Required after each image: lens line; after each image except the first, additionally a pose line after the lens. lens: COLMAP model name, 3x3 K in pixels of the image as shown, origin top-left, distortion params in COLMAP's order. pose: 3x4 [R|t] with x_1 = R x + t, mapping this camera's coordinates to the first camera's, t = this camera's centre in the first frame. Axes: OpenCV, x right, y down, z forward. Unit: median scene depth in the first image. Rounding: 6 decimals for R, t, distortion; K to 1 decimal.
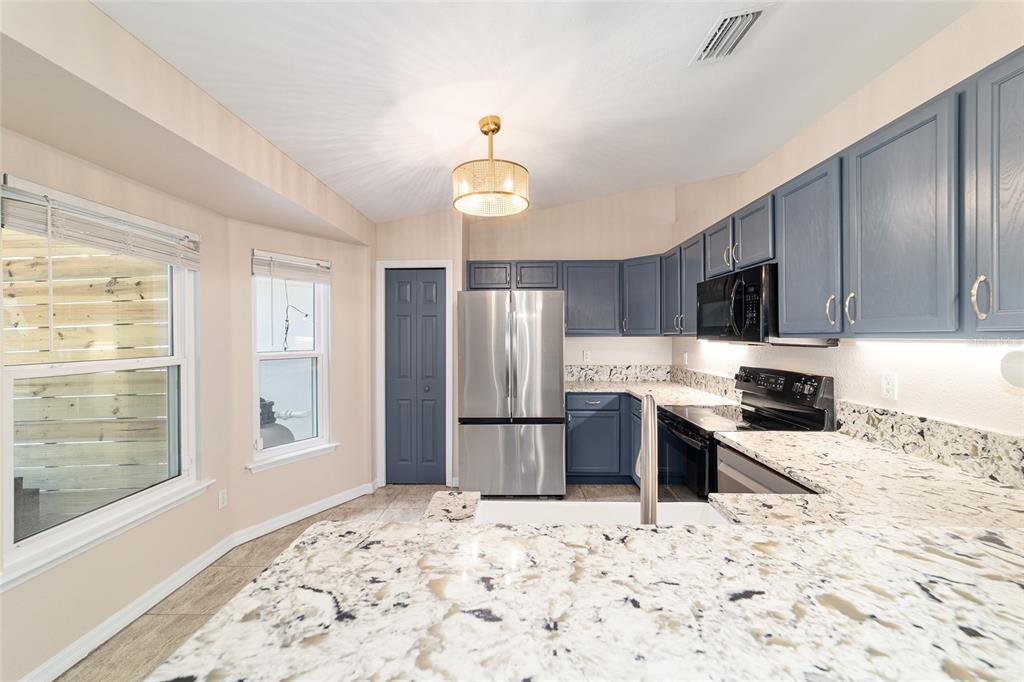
lens RADIAL K [[392.9, 0, 513.3], [0, 392.9, 342.5], [0, 0, 1]] dist [-0.011632, 0.004824]
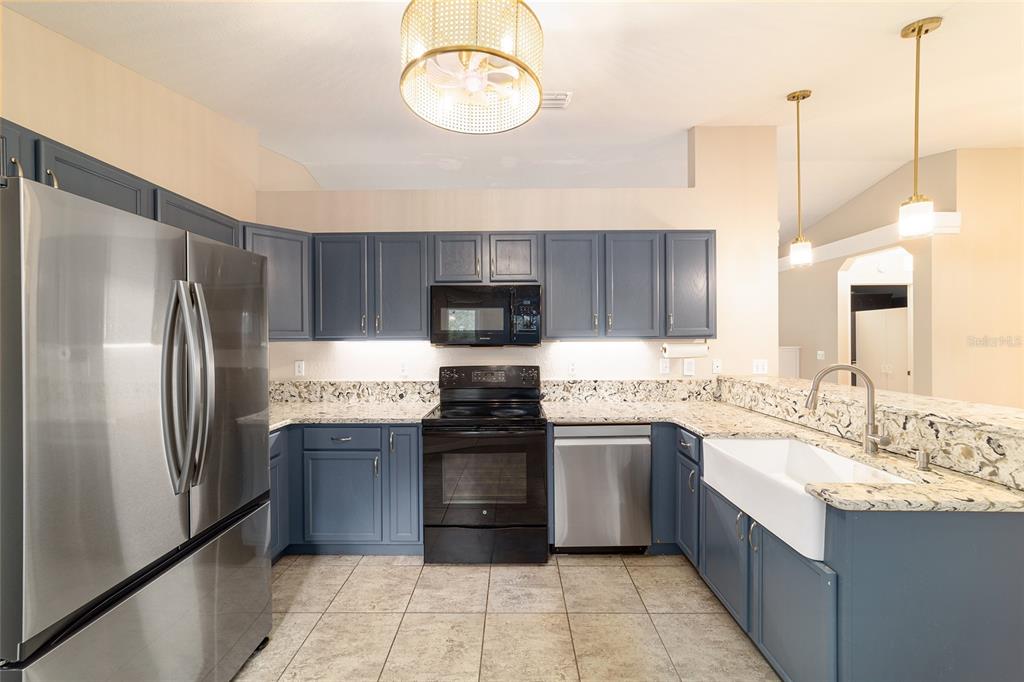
lens RADIAL K [[392.9, 0, 512.9], [0, 392.9, 340.8], [0, 0, 1]] dist [-0.011632, 0.004824]
pose [[-0.012504, -0.004825, 0.999910, -0.861452], [0.023306, 0.999715, 0.005116, -0.023198], [-0.999650, 0.023368, -0.012388, 1.368274]]
